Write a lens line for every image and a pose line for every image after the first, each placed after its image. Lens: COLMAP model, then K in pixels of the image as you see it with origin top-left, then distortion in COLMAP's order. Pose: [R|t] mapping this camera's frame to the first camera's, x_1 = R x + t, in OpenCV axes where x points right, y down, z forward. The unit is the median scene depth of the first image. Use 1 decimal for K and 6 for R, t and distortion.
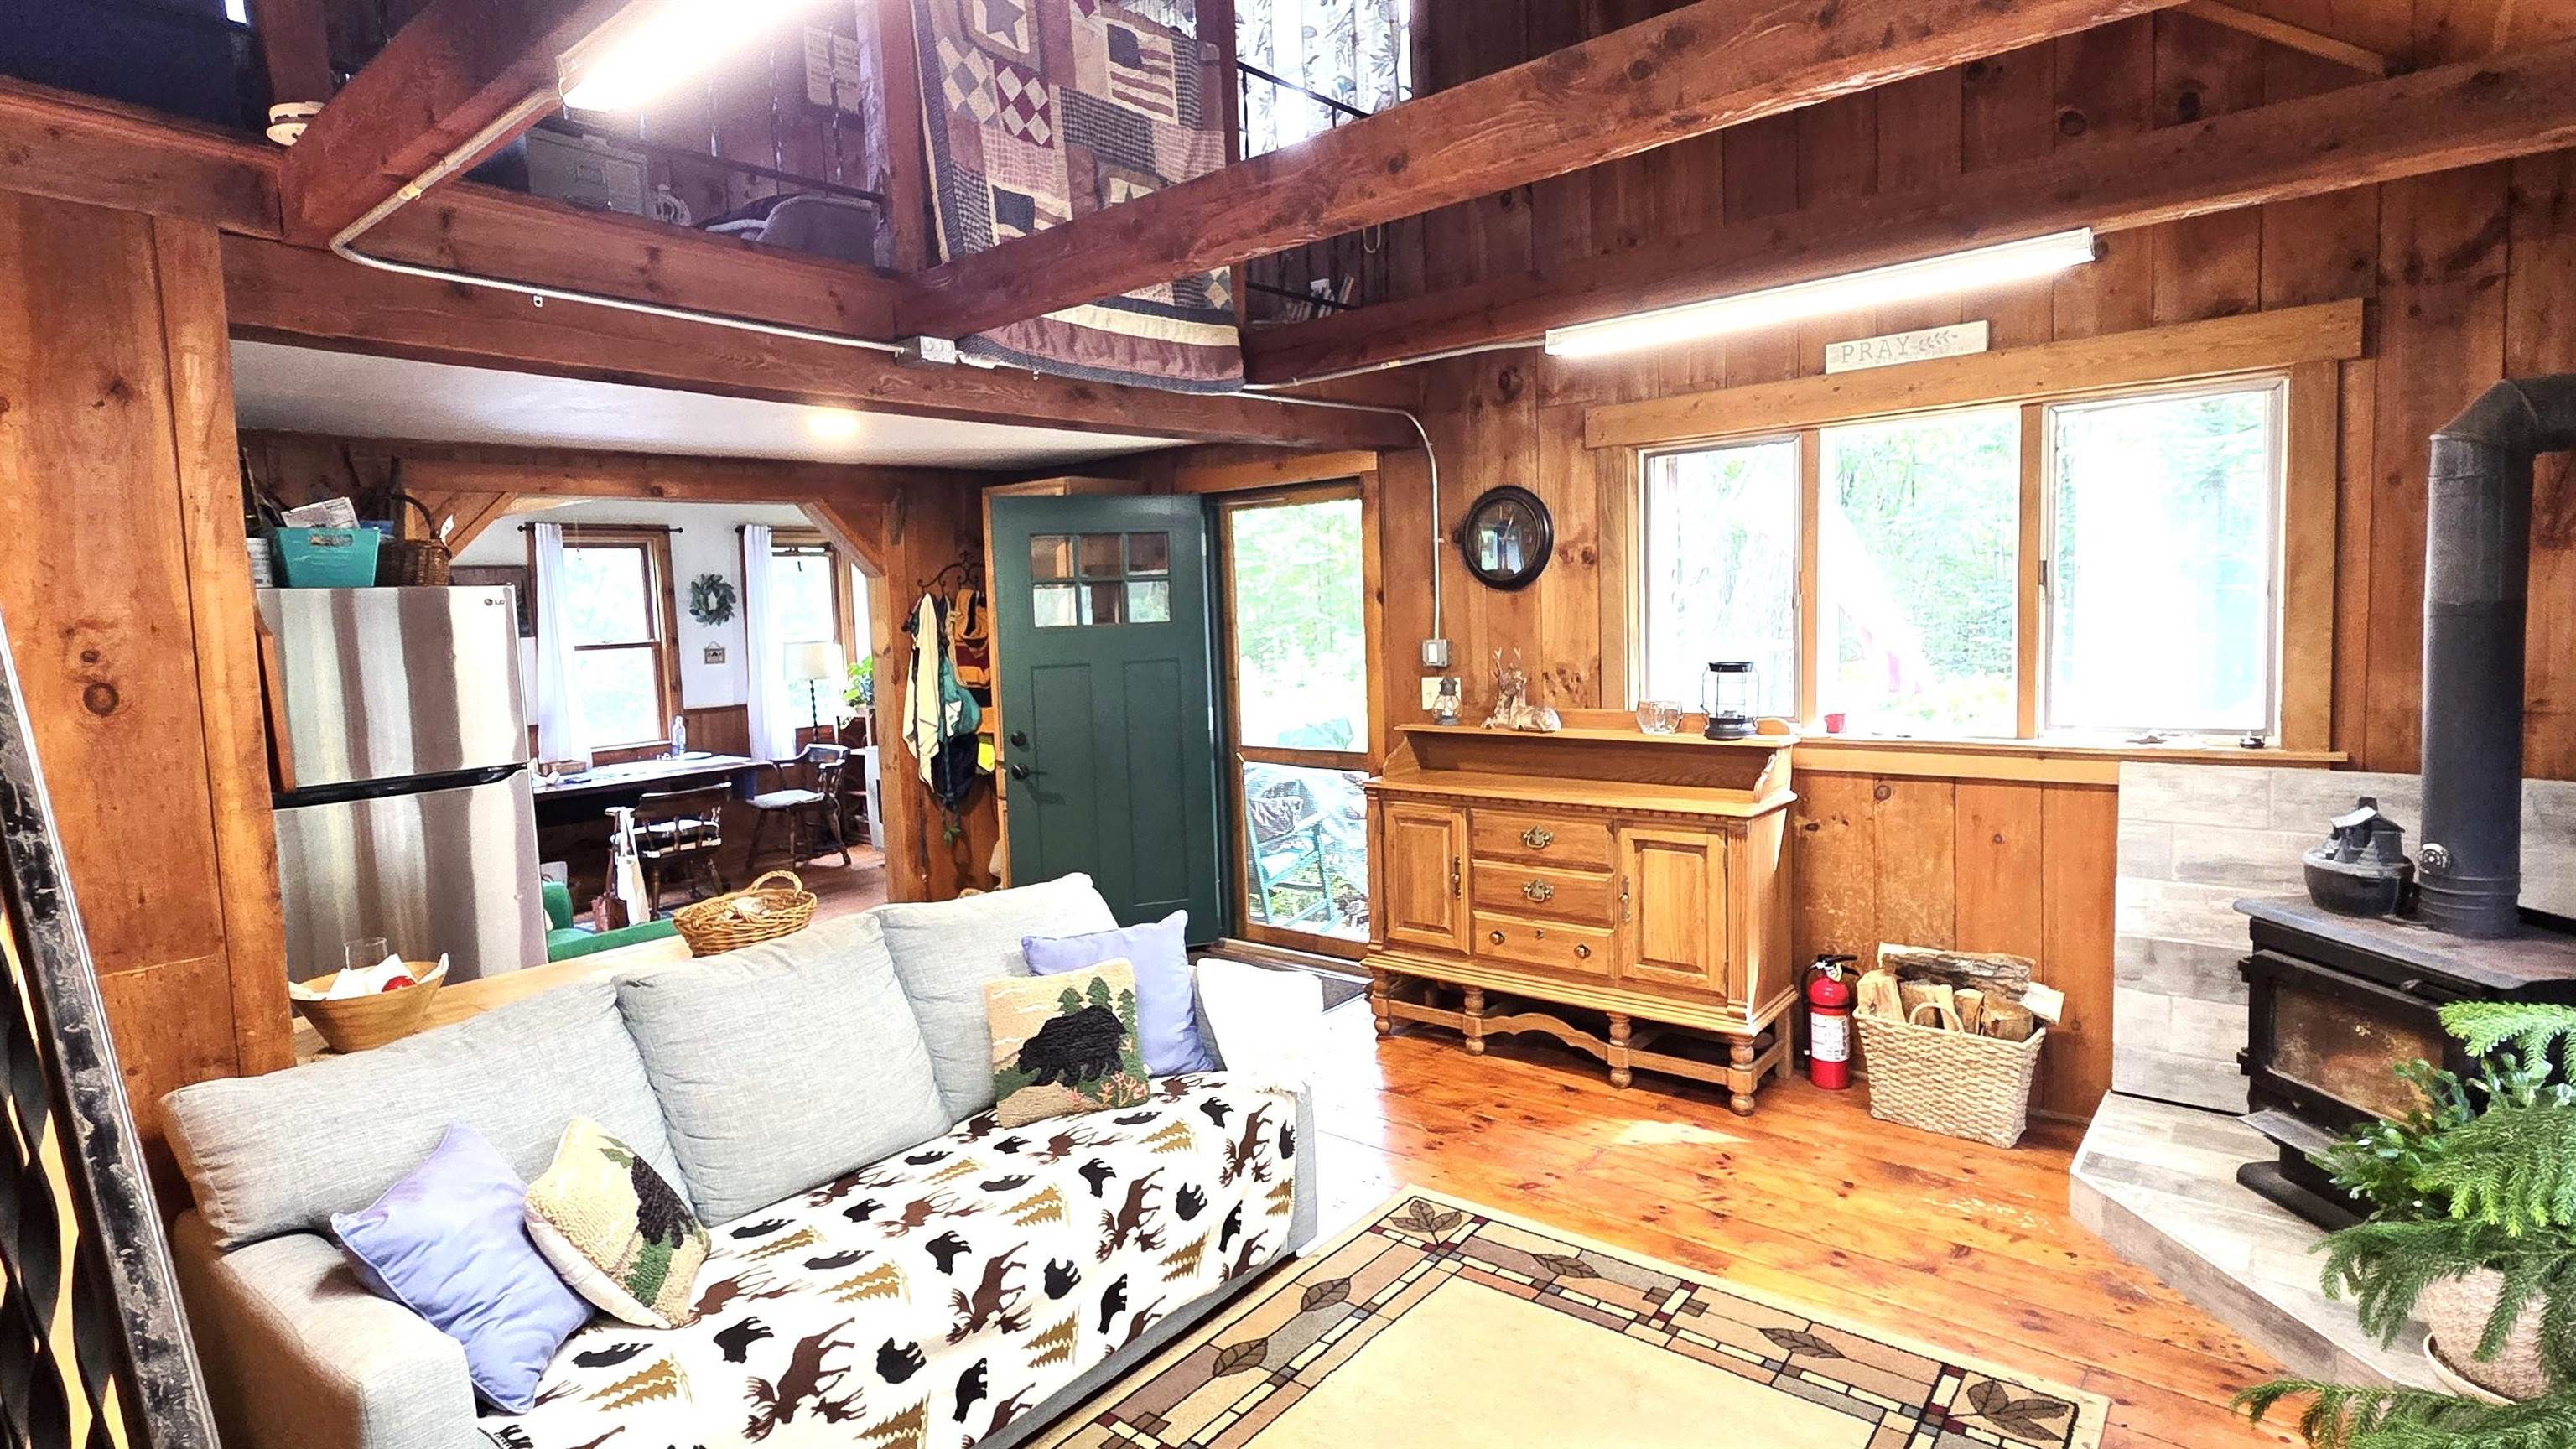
lens RADIAL K [[1283.9, 0, 1286.3], [0, 1283.9, 713.1], [0, 0, 1]] dist [0.003637, 0.000334]
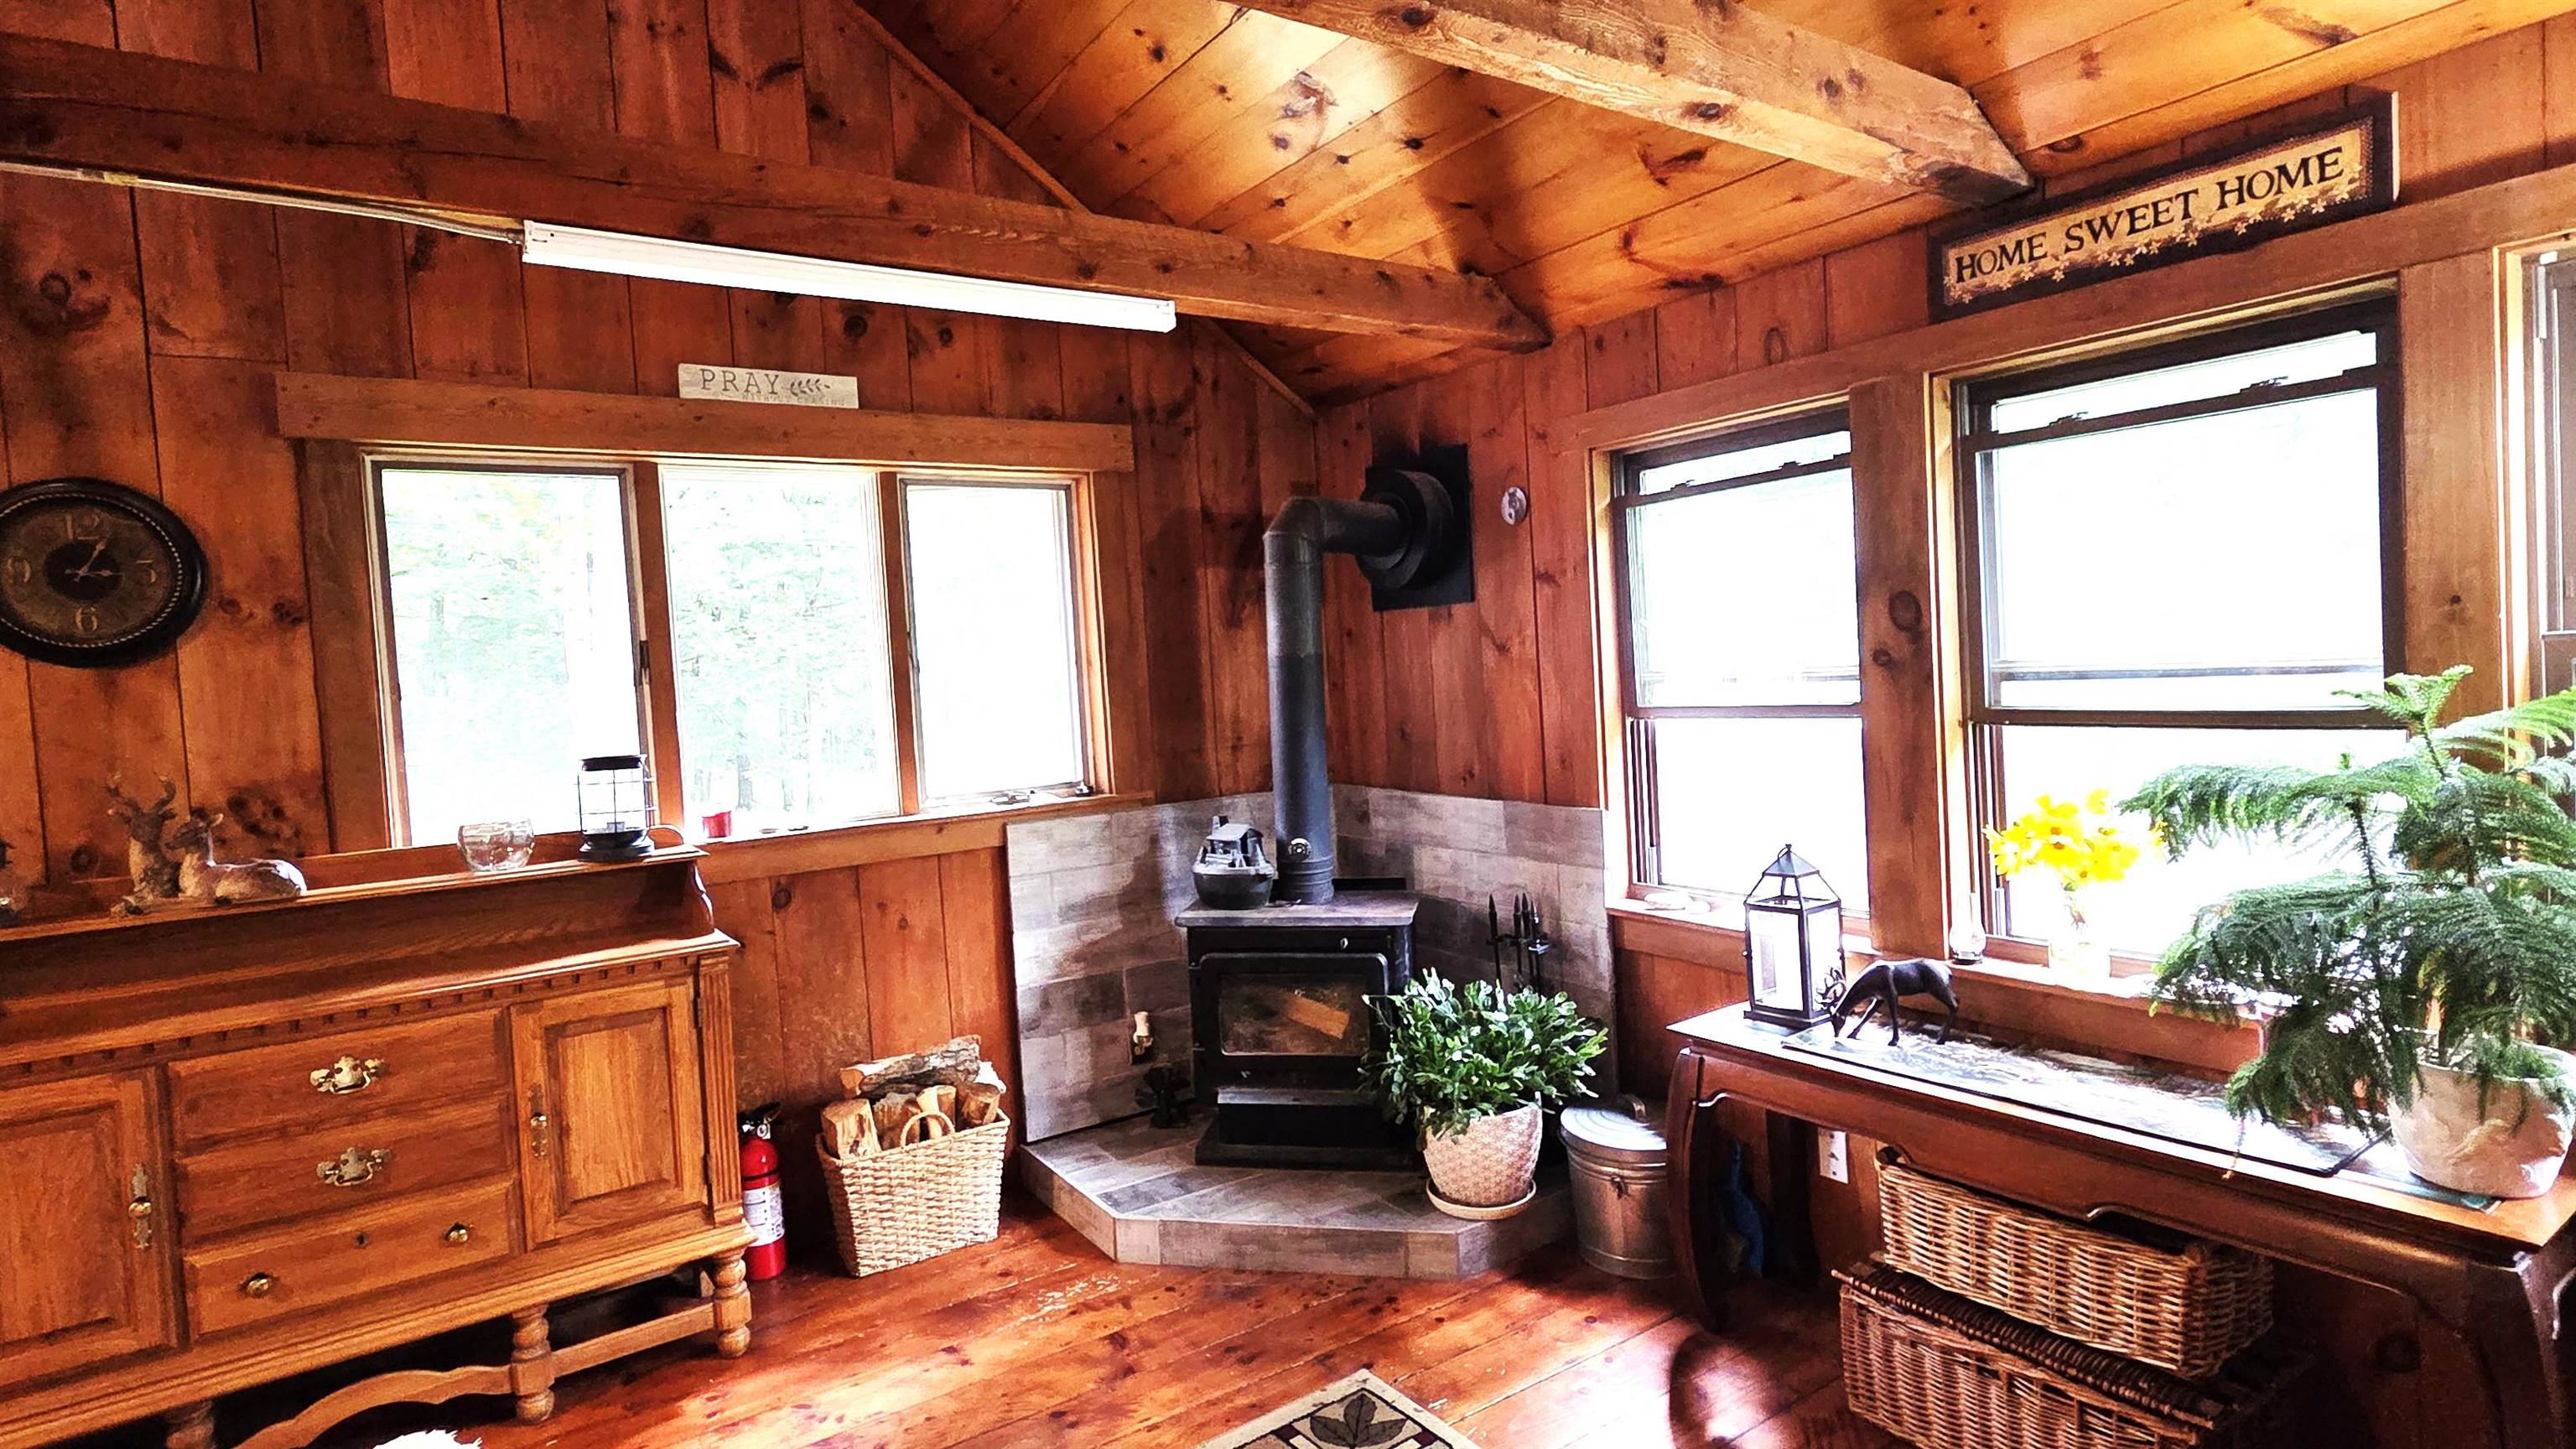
lens RADIAL K [[1283.9, 0, 1286.3], [0, 1283.9, 713.1], [0, 0, 1]] dist [0.003637, 0.000334]
pose [[0.281081, -0.015918, 0.959552, -0.276909], [0.125116, 0.991937, -0.020195, -0.001059], [-0.951493, 0.125732, 0.280806, 0.467230]]
